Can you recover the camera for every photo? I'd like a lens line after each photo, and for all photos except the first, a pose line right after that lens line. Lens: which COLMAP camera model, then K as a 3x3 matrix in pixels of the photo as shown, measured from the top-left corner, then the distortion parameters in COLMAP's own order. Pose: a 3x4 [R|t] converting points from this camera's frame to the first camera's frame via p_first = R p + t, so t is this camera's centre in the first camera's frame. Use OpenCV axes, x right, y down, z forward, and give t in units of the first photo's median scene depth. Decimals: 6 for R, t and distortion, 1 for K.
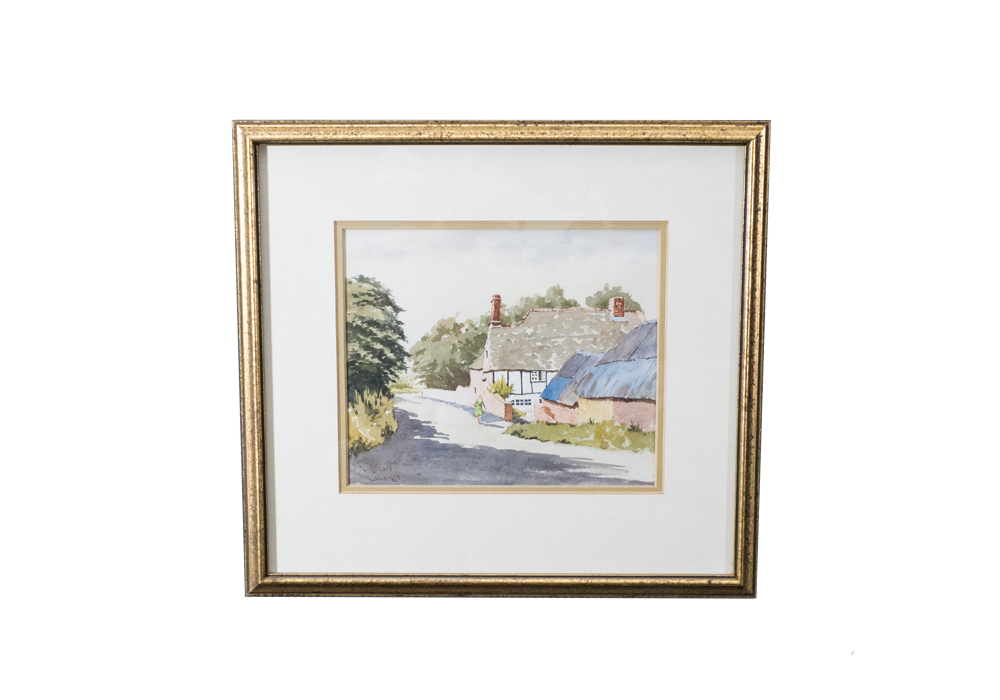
lens RADIAL K [[1401.1, 0, 499.9], [0, 1401.1, 349.5], [0, 0, 1]] dist [-0.014739, 0.000000]
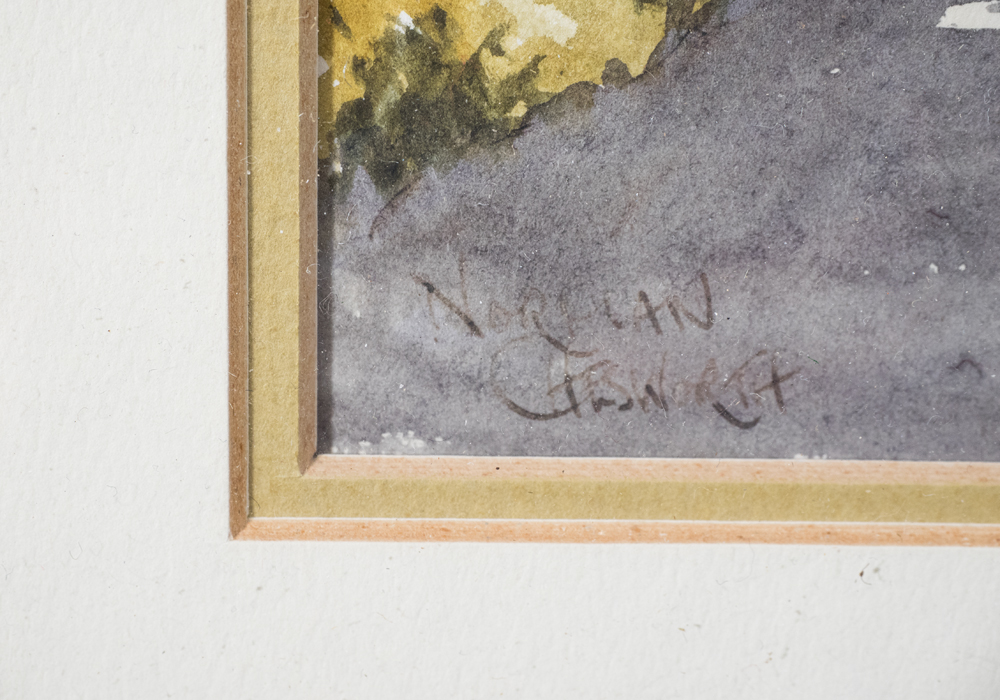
lens RADIAL K [[2362.0, 0, 500.4], [0, 2362.0, 350.2], [0, 0, 1]] dist [0.101806, 0.000000]
pose [[0.998476, 0.012491, 0.053751, -0.103968], [-0.012288, 0.999916, -0.004110, 0.089132], [-0.053798, 0.003443, 0.998546, 0.816903]]
